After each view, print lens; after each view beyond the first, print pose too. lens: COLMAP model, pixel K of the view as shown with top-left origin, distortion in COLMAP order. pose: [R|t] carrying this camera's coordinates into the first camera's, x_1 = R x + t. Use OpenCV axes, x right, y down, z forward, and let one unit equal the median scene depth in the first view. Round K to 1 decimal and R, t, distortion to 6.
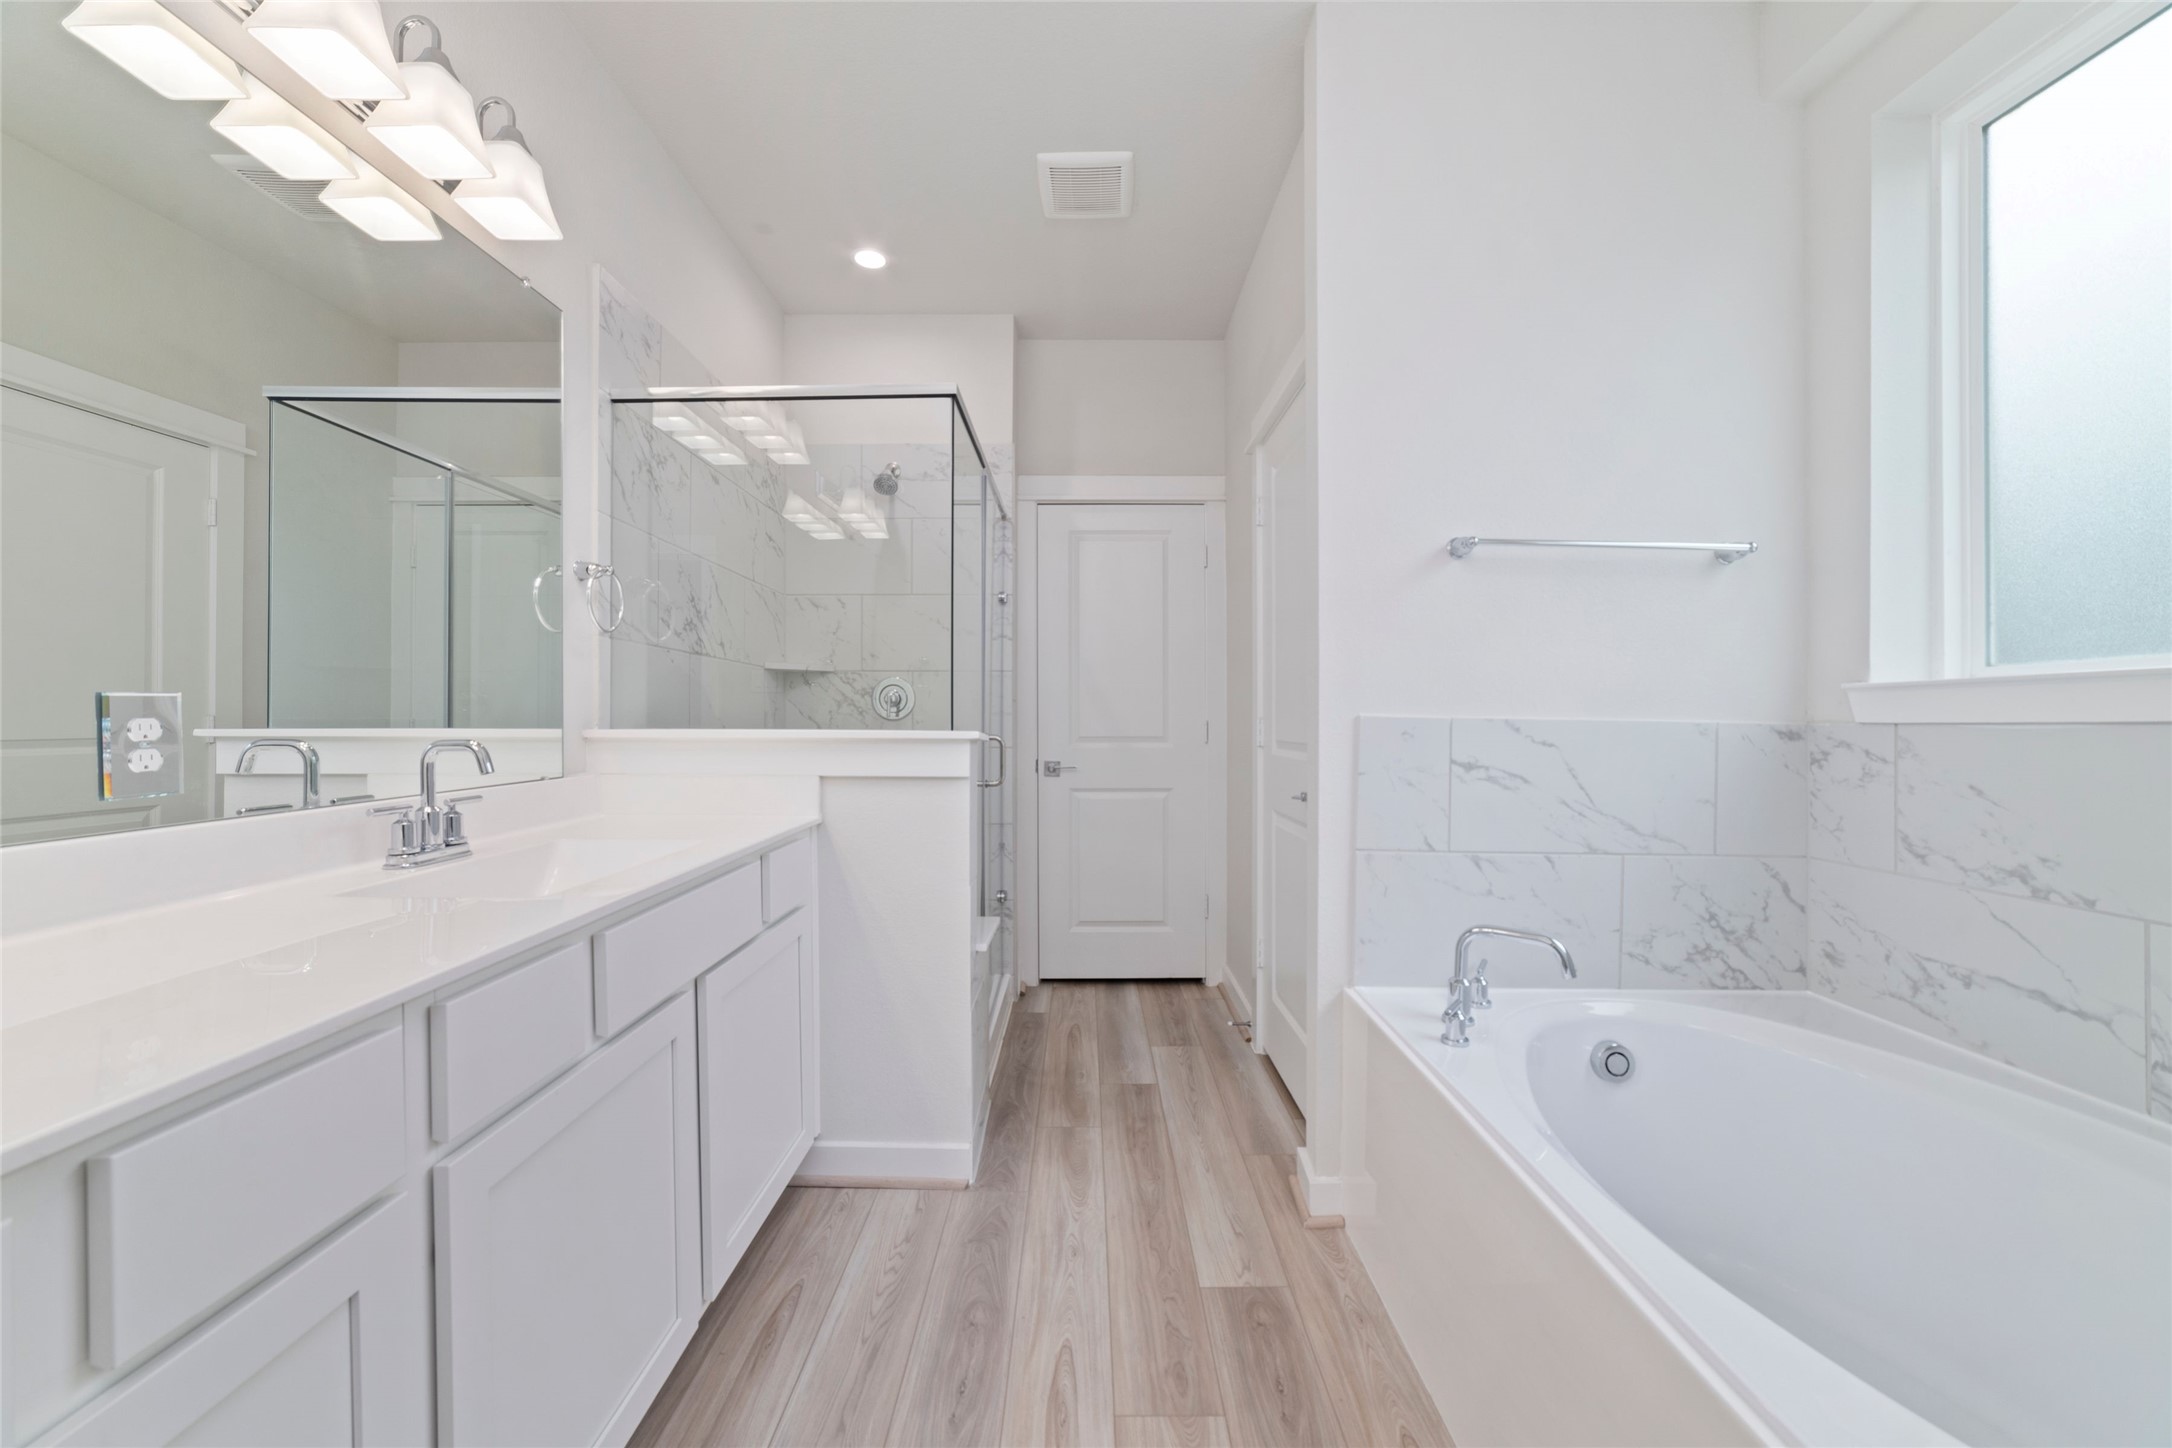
lens RADIAL K [[830.4, 0, 1093.2], [0, 830.4, 721.8], [0, 0, 1]] dist [-0.016239, 0.005931]
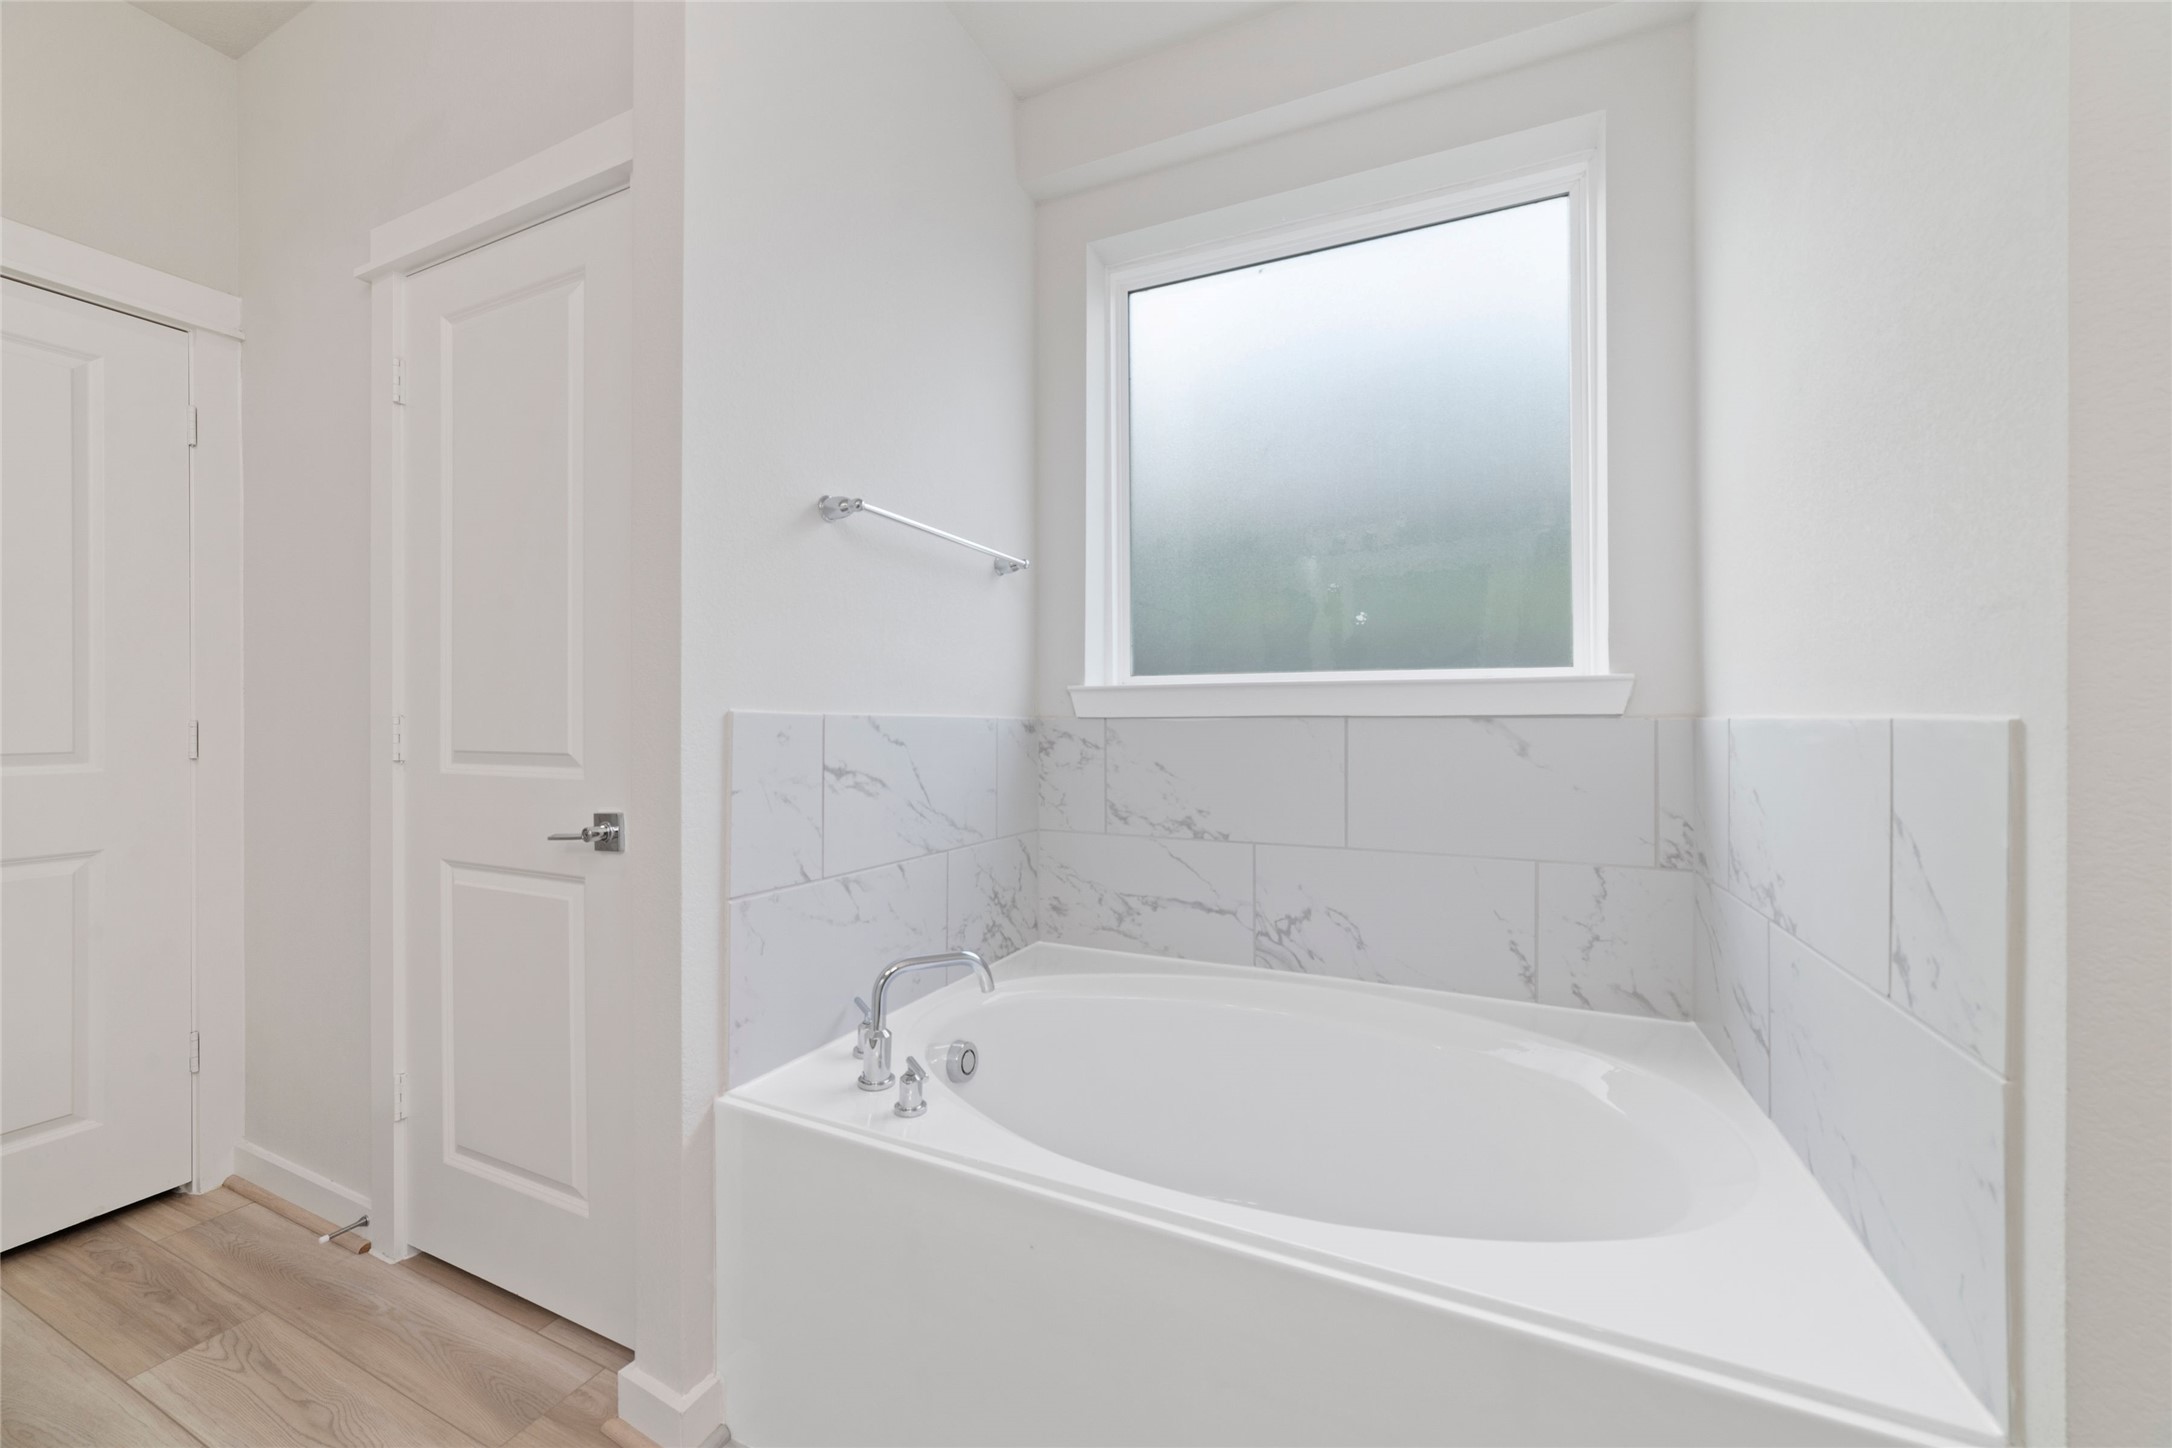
lens RADIAL K [[830.4, 0, 1091.5], [0, 830.4, 710.5], [0, 0, 1]] dist [-0.016239, 0.005931]
pose [[0.435414, 0.001929, 0.900228, -0.189490], [0.006690, 0.999963, -0.005378, -0.002622], [-0.900206, 0.008364, 0.435385, 0.405096]]
